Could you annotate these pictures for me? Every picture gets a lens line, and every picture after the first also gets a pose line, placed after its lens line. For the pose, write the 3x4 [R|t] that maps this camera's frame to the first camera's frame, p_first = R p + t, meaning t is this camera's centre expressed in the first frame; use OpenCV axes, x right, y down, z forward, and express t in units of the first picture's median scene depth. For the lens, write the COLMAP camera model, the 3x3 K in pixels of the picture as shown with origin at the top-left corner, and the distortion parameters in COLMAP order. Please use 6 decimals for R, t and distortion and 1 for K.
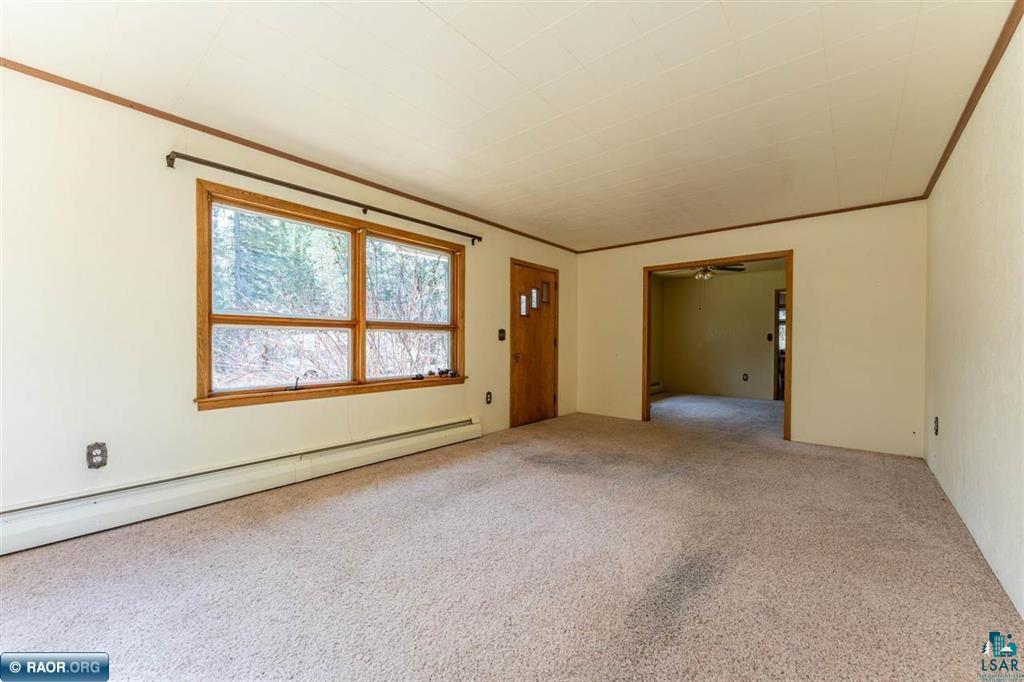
lens RADIAL K [[402.5, 0, 511.6], [0, 402.5, 345.9], [0, 0, 1]] dist [0.016133, 0.000185]
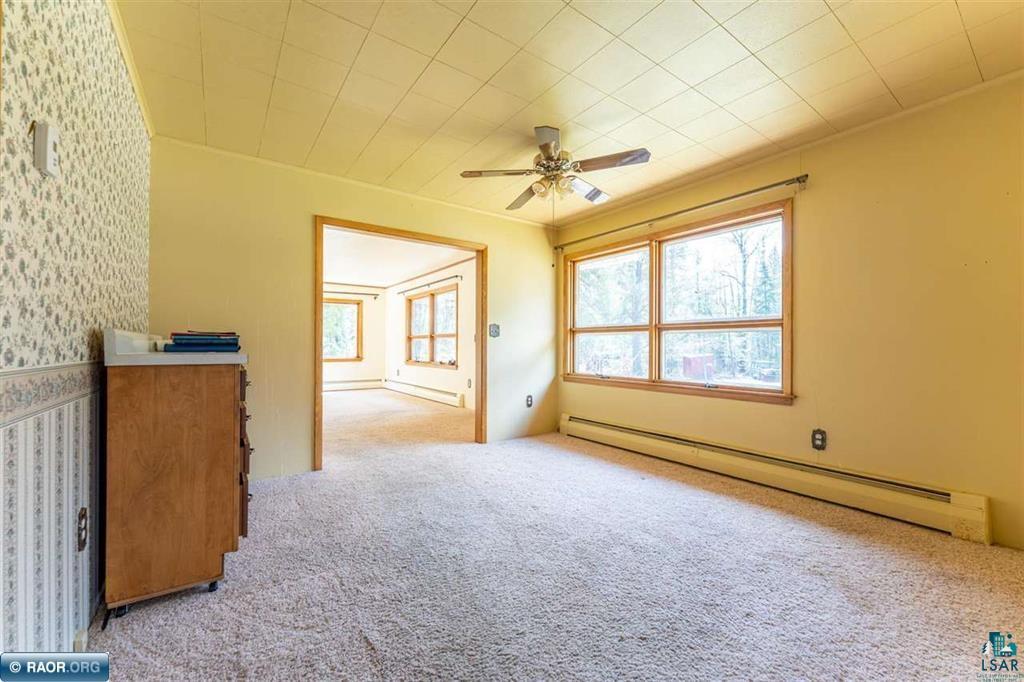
lens RADIAL K [[402.5, 0, 518.3], [0, 402.5, 343.8], [0, 0, 1]] dist [0.016133, 0.000185]
pose [[-0.216304, -0.006061, -0.976307, 1.368307], [-0.007916, 0.999959, -0.004454, -0.004648], [0.976294, 0.006765, -0.216343, 1.568912]]
